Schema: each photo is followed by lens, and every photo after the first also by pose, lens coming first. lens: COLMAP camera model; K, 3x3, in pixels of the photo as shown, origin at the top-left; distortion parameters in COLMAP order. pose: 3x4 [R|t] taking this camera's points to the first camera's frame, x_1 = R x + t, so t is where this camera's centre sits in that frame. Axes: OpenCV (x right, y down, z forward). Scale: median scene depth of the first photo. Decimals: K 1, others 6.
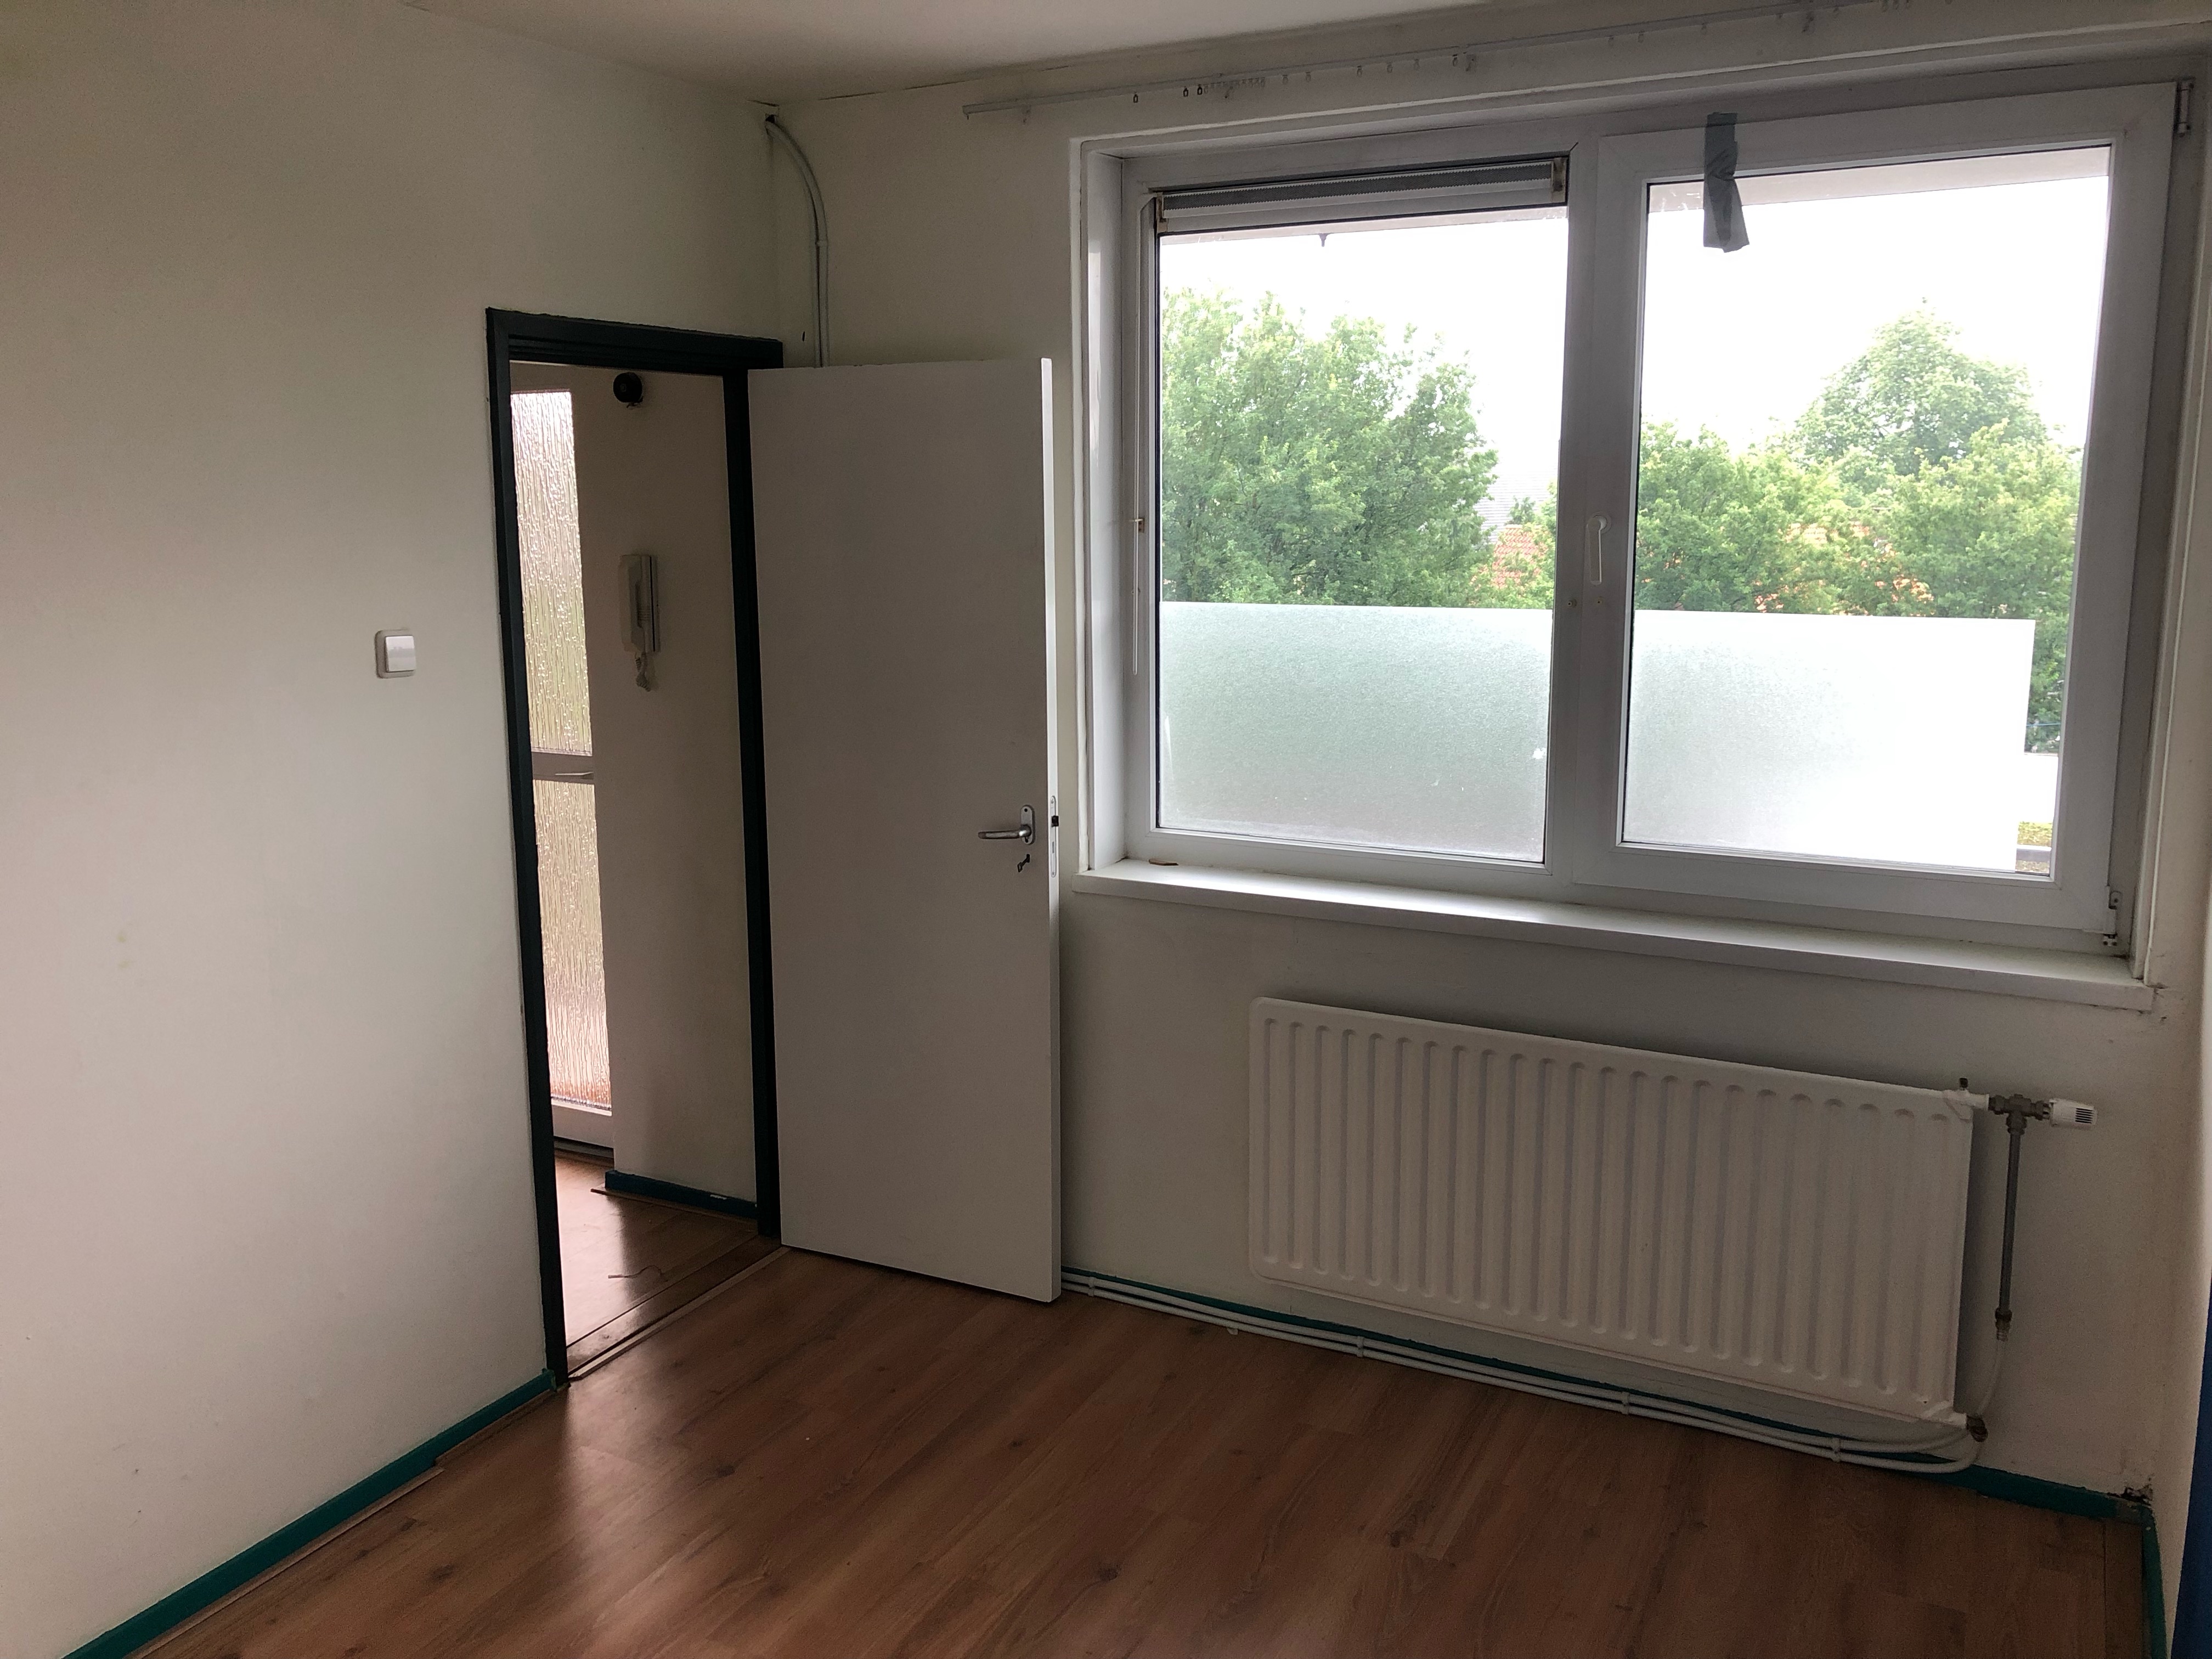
lens RADIAL K [[1808.0, 0, 1101.6], [0, 1808.0, 779.5], [0, 0, 1]] dist [0.047525, -0.074111]
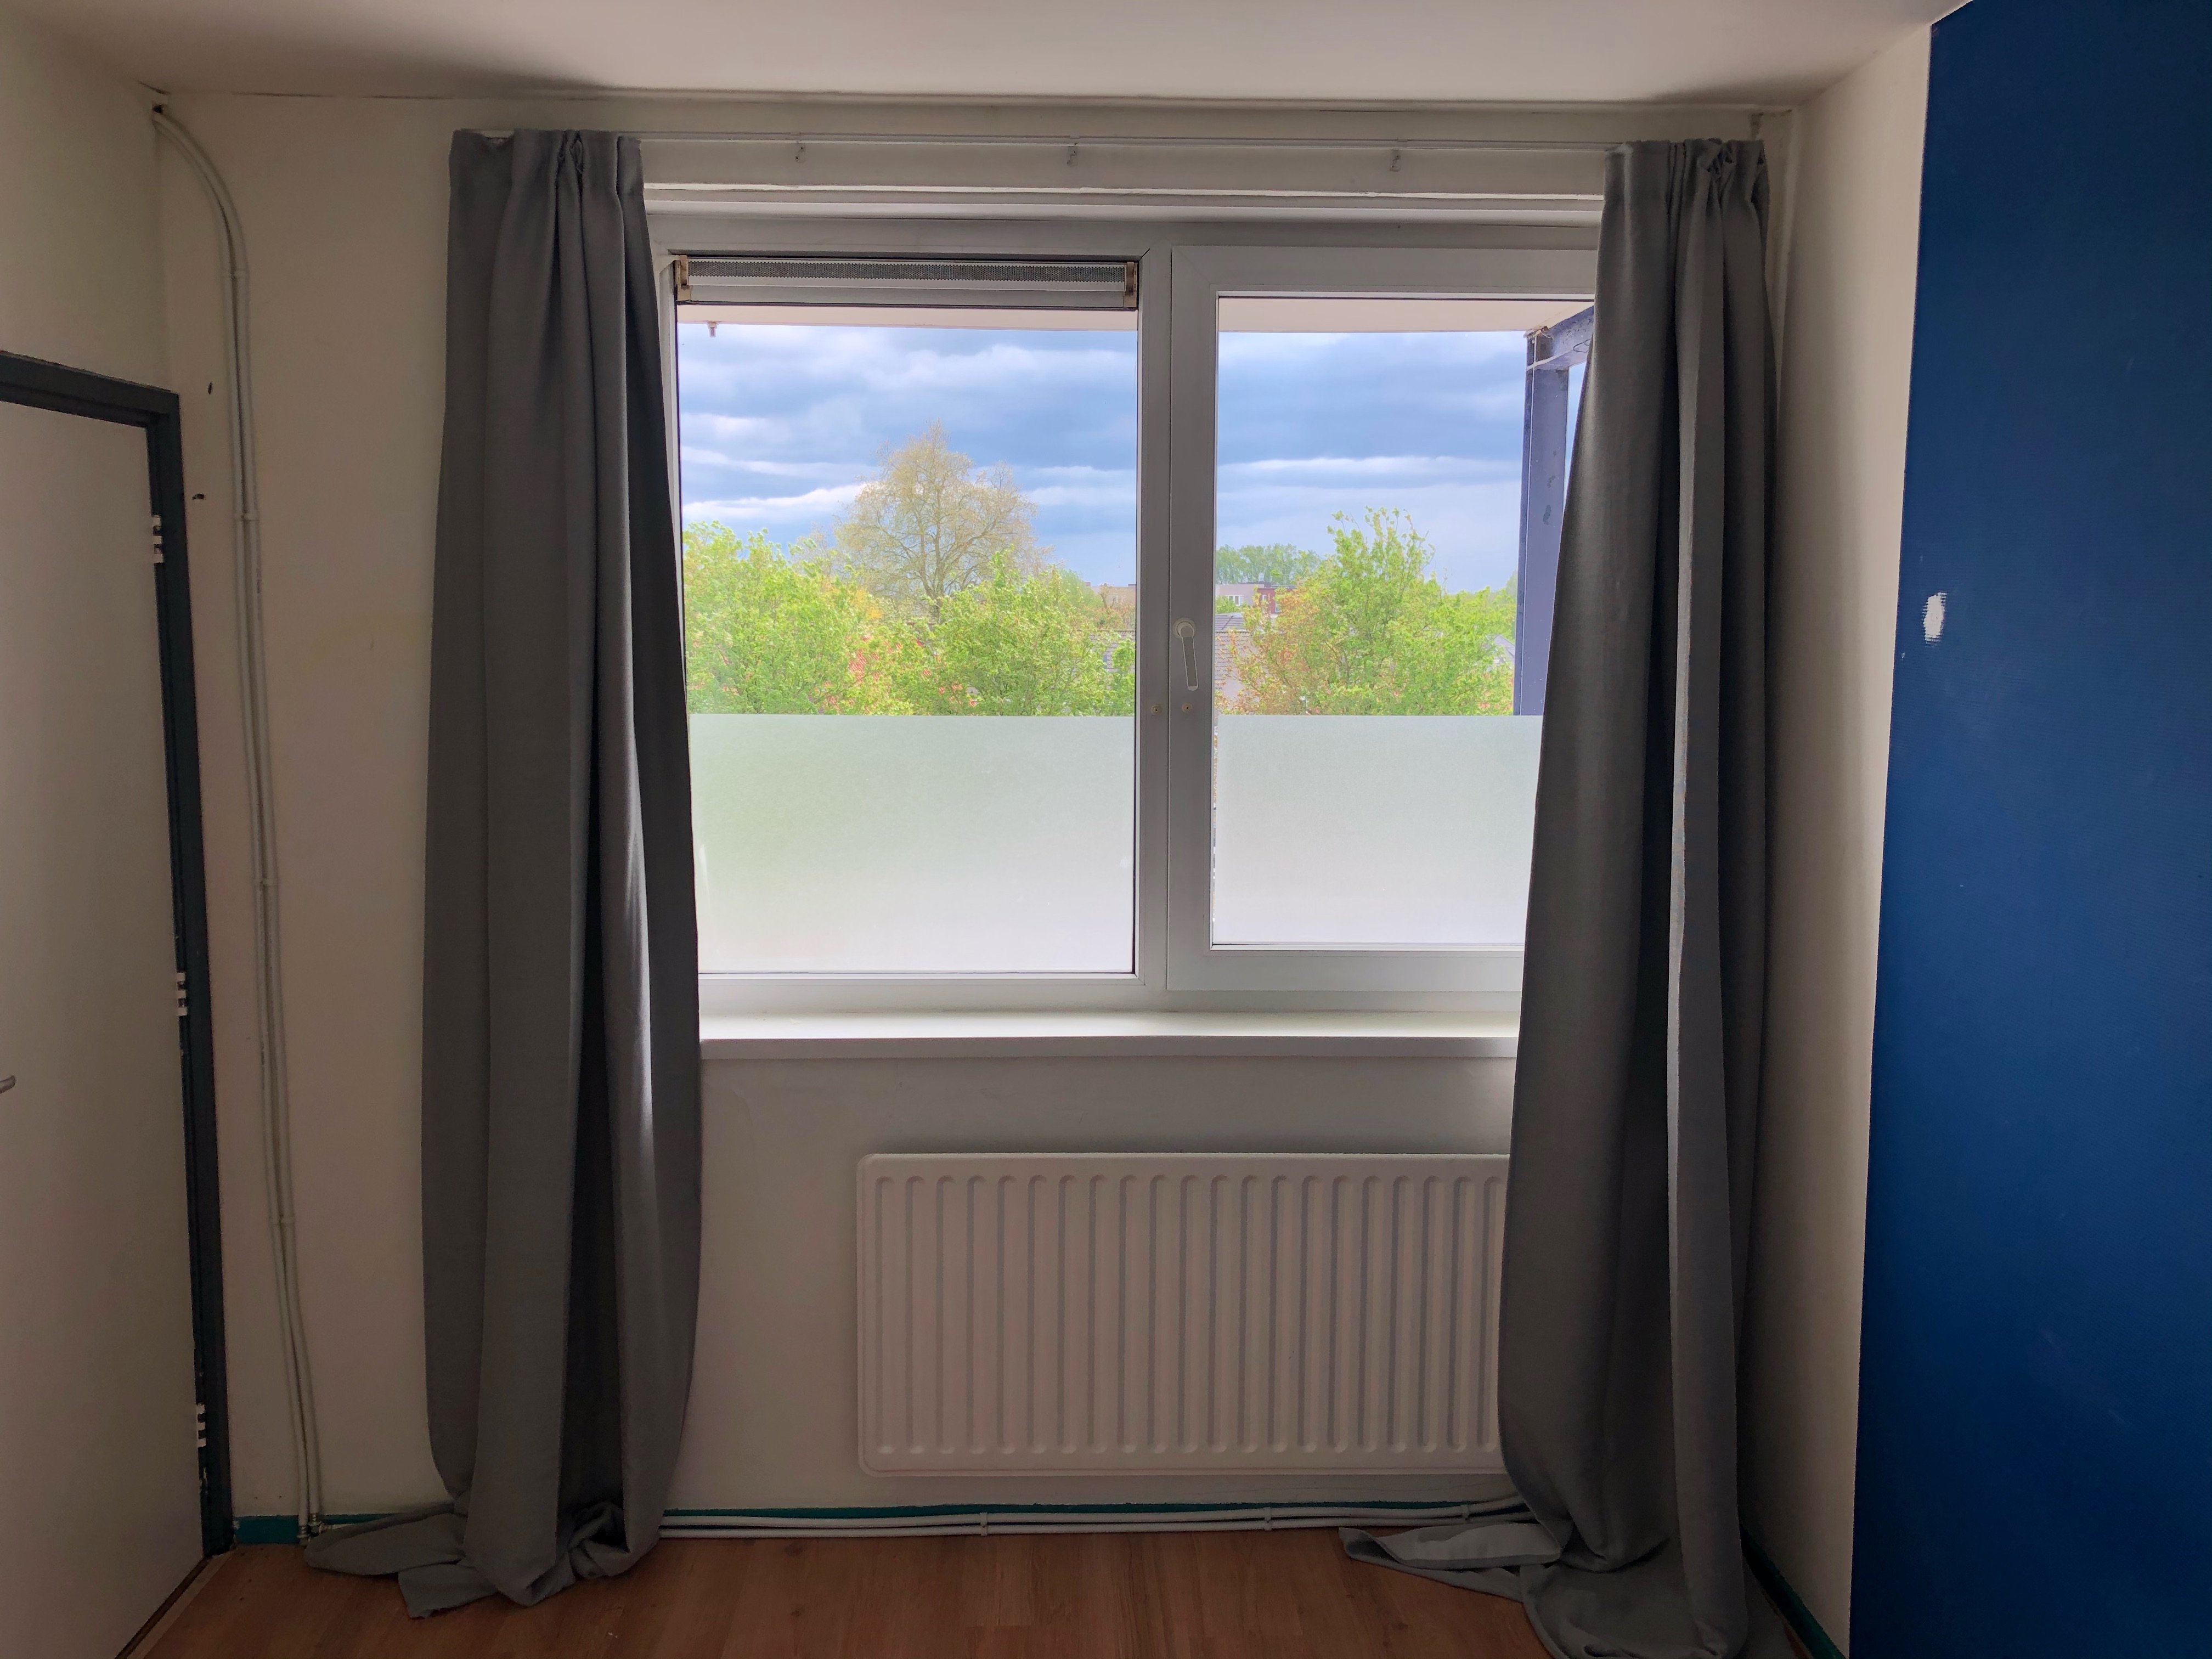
lens RADIAL K [[1837.6, 0, 1104.4], [0, 1837.6, 798.7], [0, 0, 1]] dist [0.039107, -0.003570]
pose [[0.875599, -0.043960, 0.481034, -0.233971], [0.067578, 0.997205, -0.031877, -0.017860], [-0.478288, 0.060419, 0.876122, 0.132883]]
